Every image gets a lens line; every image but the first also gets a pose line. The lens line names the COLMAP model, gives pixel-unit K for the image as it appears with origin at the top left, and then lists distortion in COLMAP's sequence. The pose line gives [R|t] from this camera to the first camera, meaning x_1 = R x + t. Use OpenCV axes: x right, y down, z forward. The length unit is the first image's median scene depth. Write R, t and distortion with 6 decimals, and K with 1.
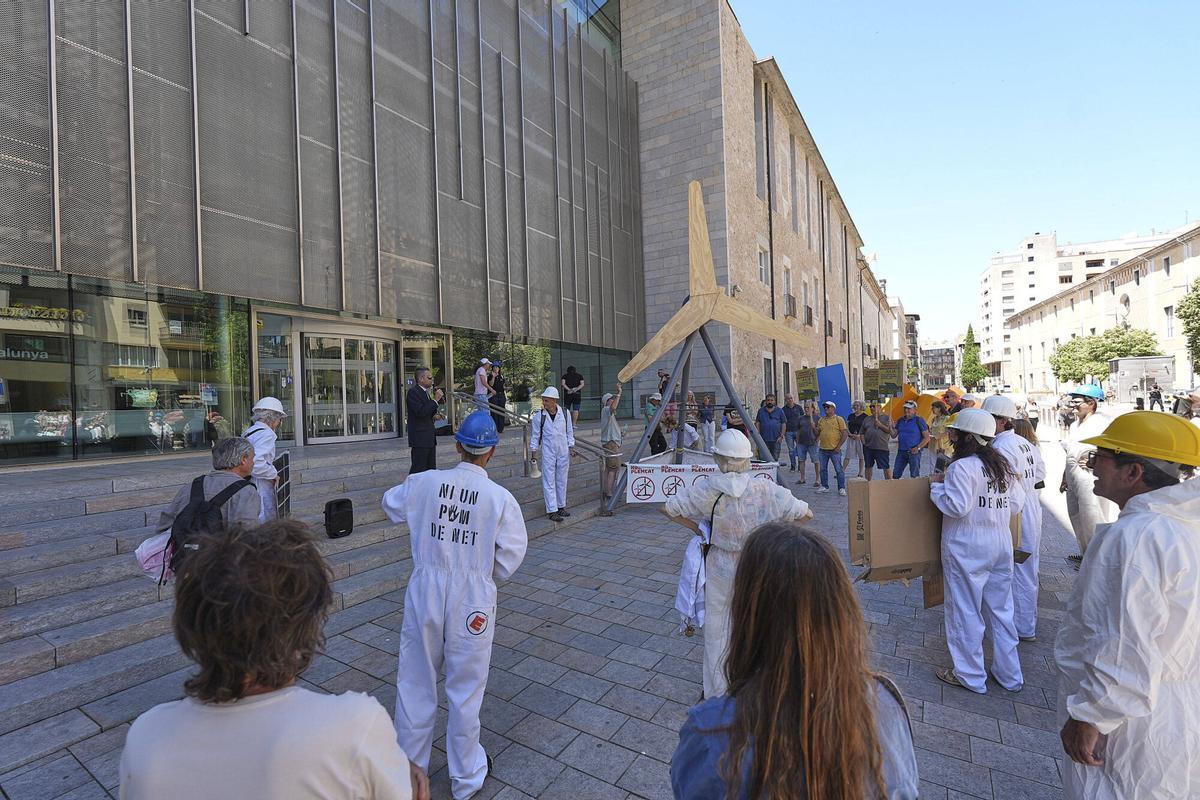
lens RADIAL K [[535.8, 0, 604.6], [0, 535.8, 399.2], [0, 0, 1]] dist [0.000600, 0.000380]
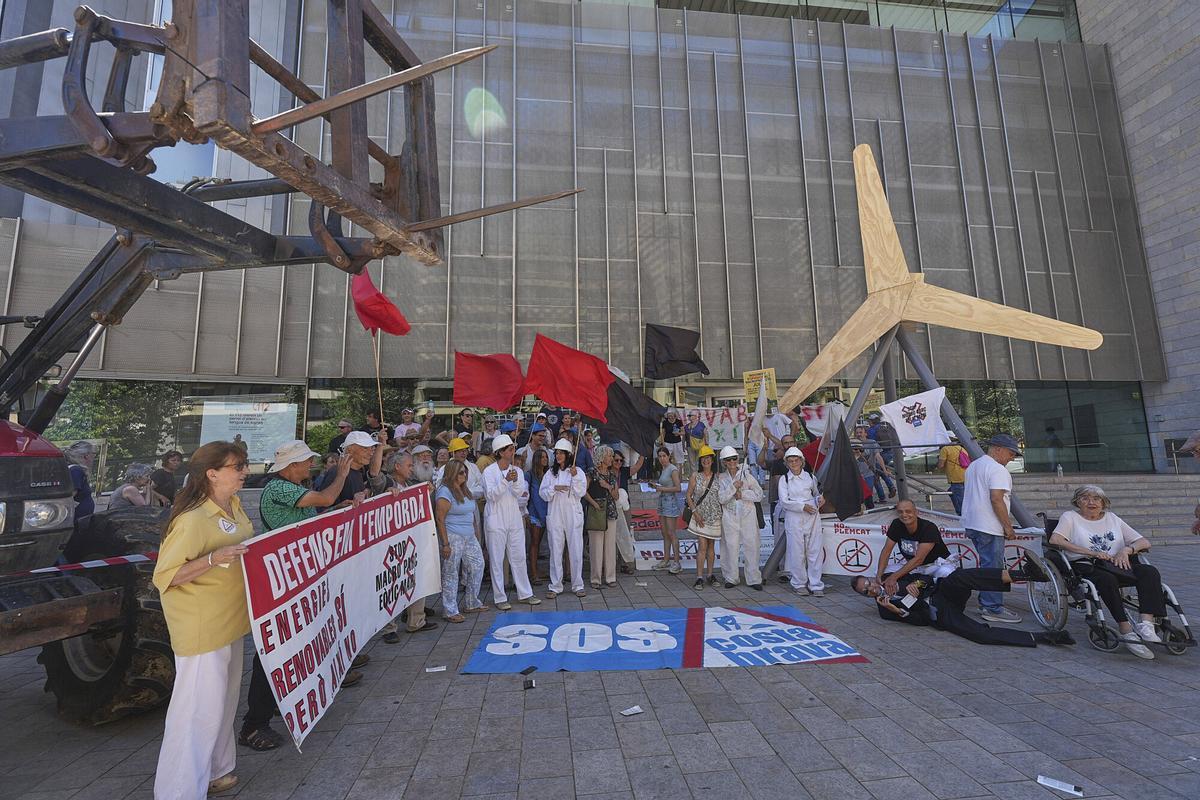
lens RADIAL K [[524.8, 0, 600.0], [0, 524.8, 400.0], [0, 0, 1]] dist [-0.000299, 0.000037]
pose [[0.622792, -0.097183, -0.776329, 0.158320], [0.004003, 0.992638, -0.121050, 0.022631], [0.782378, 0.072281, 0.618596, -0.028675]]
